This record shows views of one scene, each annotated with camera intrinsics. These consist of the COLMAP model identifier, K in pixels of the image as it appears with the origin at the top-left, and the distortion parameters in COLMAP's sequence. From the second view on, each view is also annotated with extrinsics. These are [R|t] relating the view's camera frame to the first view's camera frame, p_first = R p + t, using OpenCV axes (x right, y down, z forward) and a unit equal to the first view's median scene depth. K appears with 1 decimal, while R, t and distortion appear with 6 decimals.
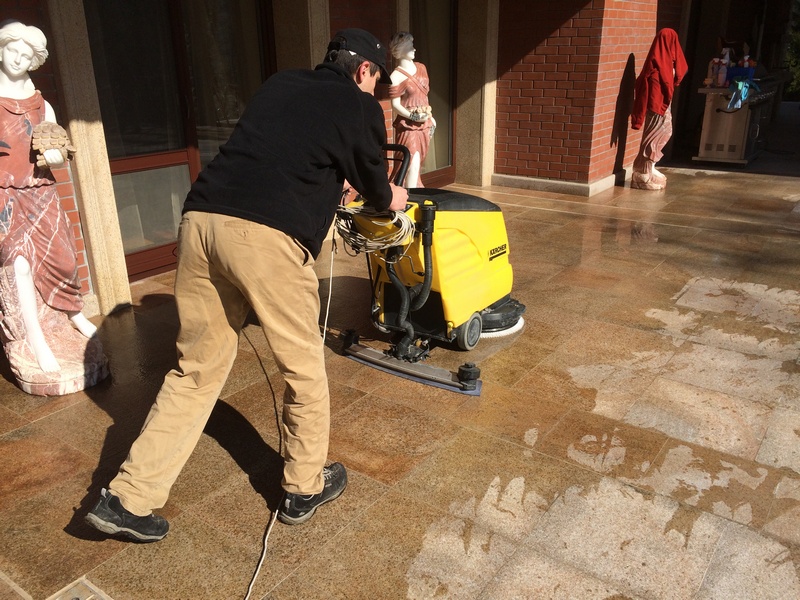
lens RADIAL K [[680.0, 0, 397.2], [0, 680.0, 301.6], [0, 0, 1]] dist [0.047218, -0.025271]
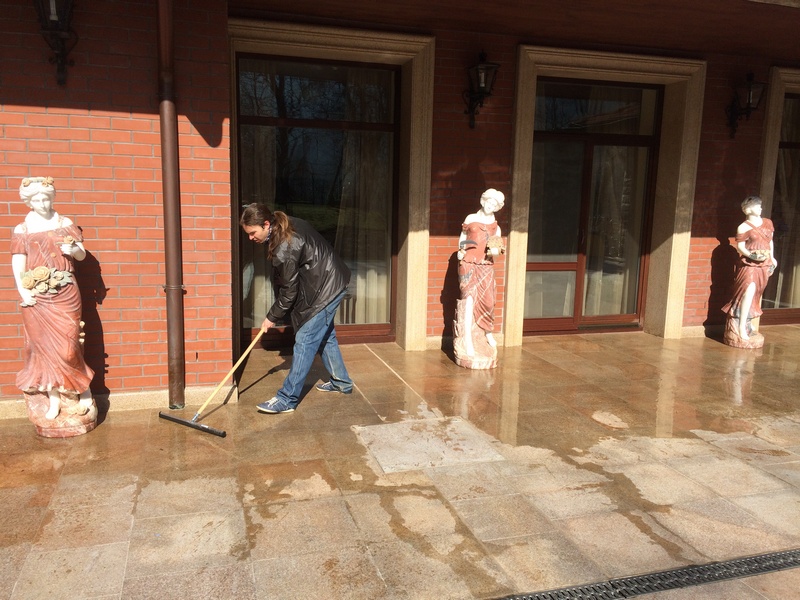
lens RADIAL K [[680.0, 0, 400.1], [0, 680.0, 299.3], [0, 0, 1]] dist [0.047218, -0.025271]
pose [[0.794944, 0.121999, -0.594289, 0.473548], [-0.242078, 0.961998, -0.126328, 0.238510], [0.556293, 0.244288, 0.794268, -0.698601]]
